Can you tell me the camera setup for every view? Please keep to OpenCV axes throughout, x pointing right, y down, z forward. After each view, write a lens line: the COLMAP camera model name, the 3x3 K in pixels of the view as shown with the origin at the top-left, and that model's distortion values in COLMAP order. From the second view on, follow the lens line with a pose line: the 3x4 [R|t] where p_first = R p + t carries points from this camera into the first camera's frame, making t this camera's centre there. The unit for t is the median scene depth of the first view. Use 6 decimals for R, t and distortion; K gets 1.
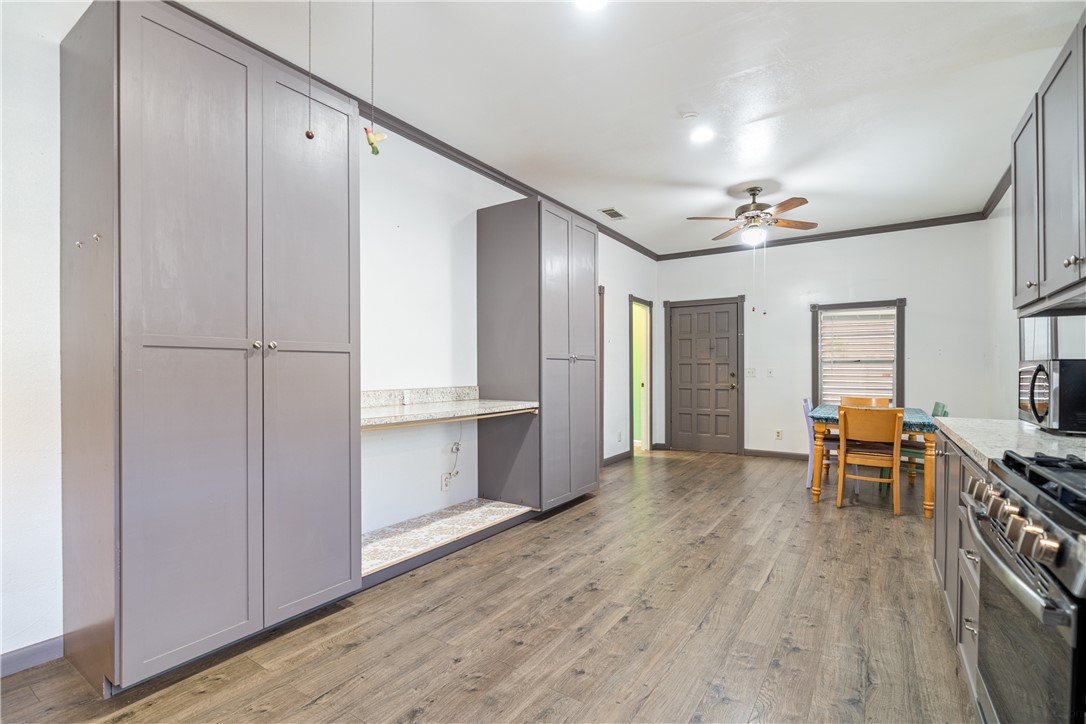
lens RADIAL K [[493.1, 0, 538.6], [0, 493.1, 371.8], [0, 0, 1]] dist [0.001564, -0.000055]
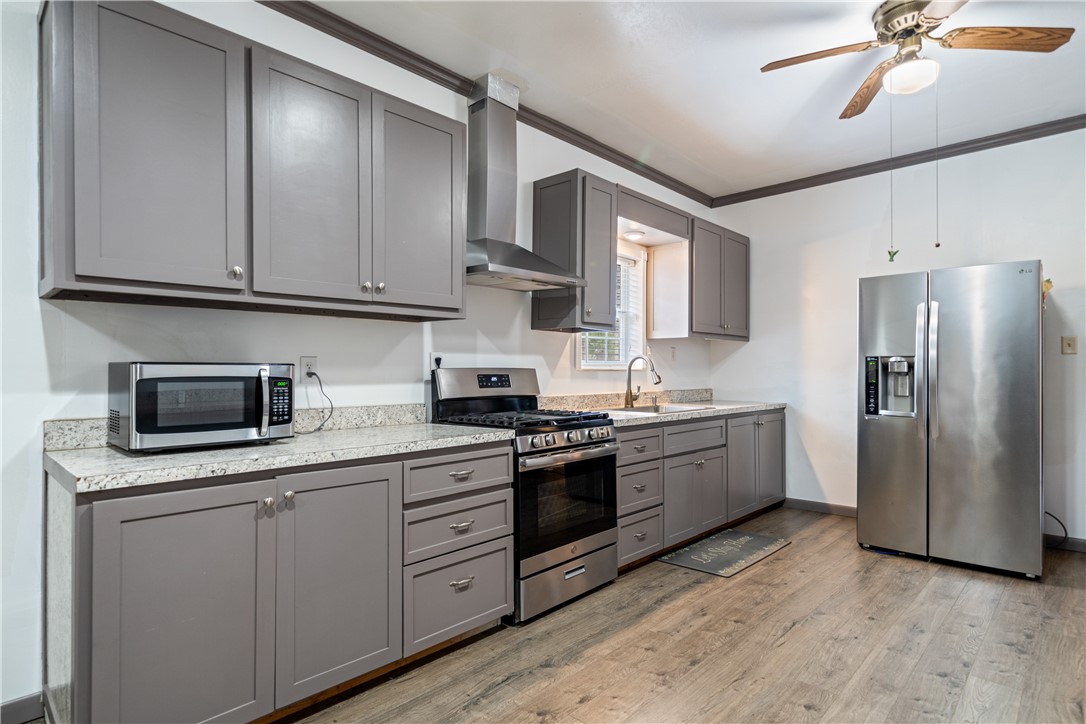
lens RADIAL K [[581.0, 0, 542.5], [0, 581.0, 371.3], [0, 0, 1]] dist [-0.006092, 0.001475]
pose [[-0.988429, -0.001521, 0.151675, 0.200641], [0.000130, 0.999941, 0.010871, -0.010704], [-0.151683, 0.010765, -0.988371, 1.039763]]
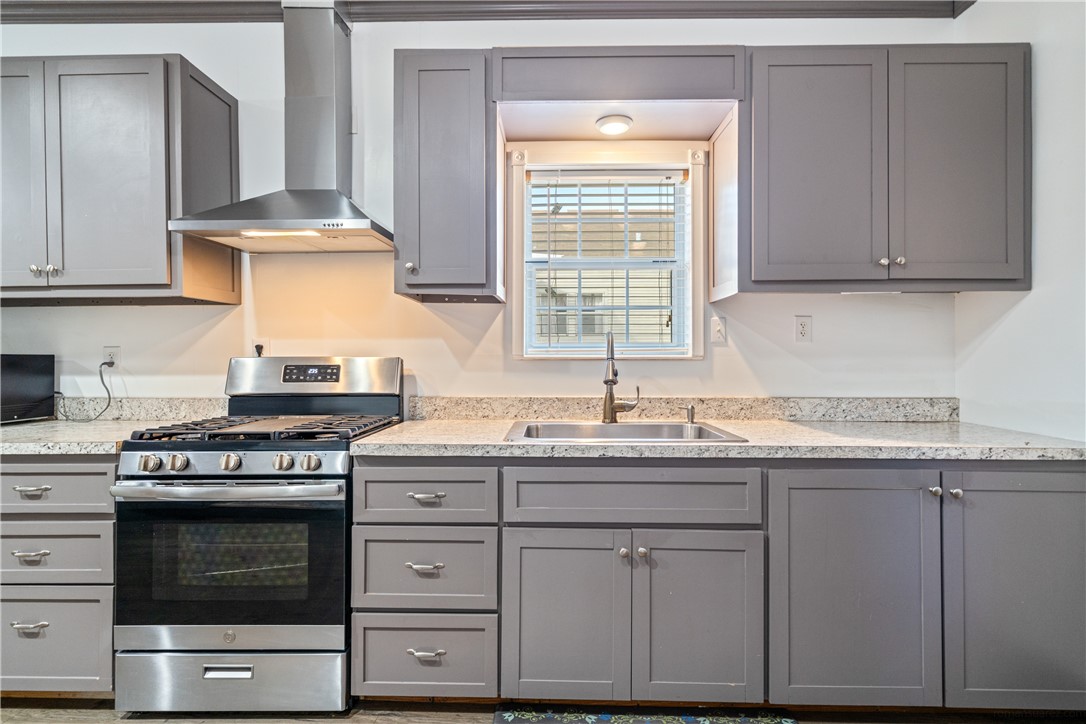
lens RADIAL K [[529.7, 0, 551.6], [0, 529.7, 355.6], [0, 0, 1]] dist [0.000219, -0.000124]
pose [[-0.544098, 0.003412, 0.839015, -0.249215], [0.007980, 0.999968, 0.001109, -0.005972], [-0.838984, 0.007299, -0.544108, 0.302041]]
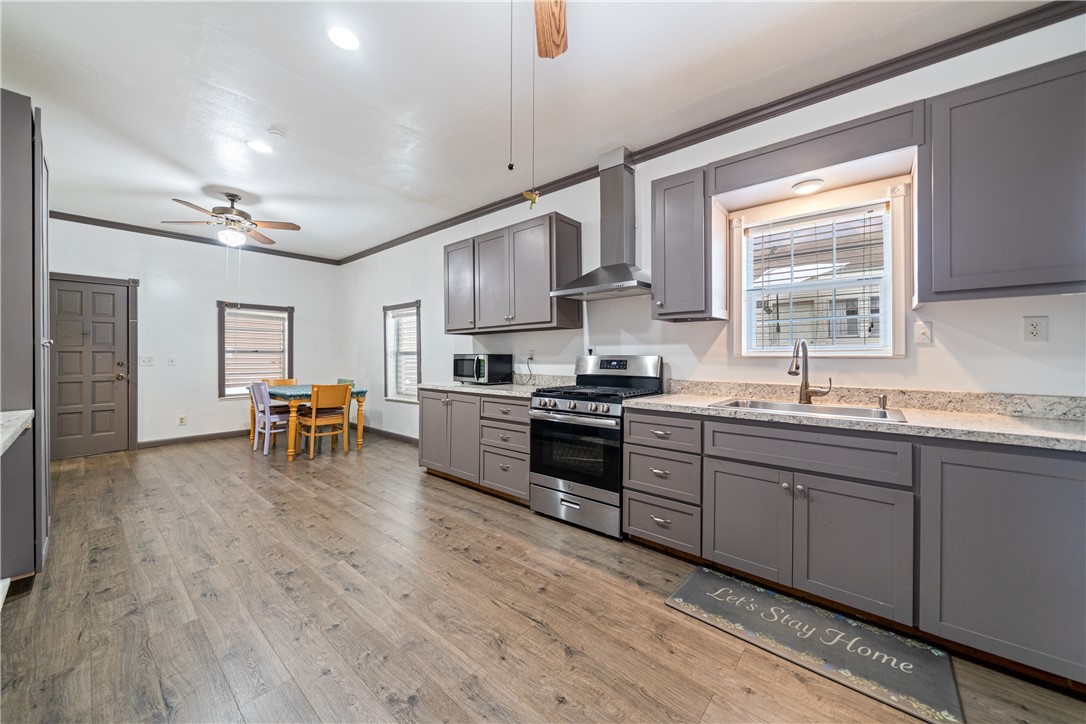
lens RADIAL K [[400.2, 0, 538.2], [0, 400.2, 354.7], [0, 0, 1]] dist [0.000981, 0.000370]
pose [[0.123282, 0.003345, 0.992366, -0.444917], [0.007366, 0.999964, -0.004286, -0.005355], [-0.992344, 0.007838, 0.123253, 0.256742]]
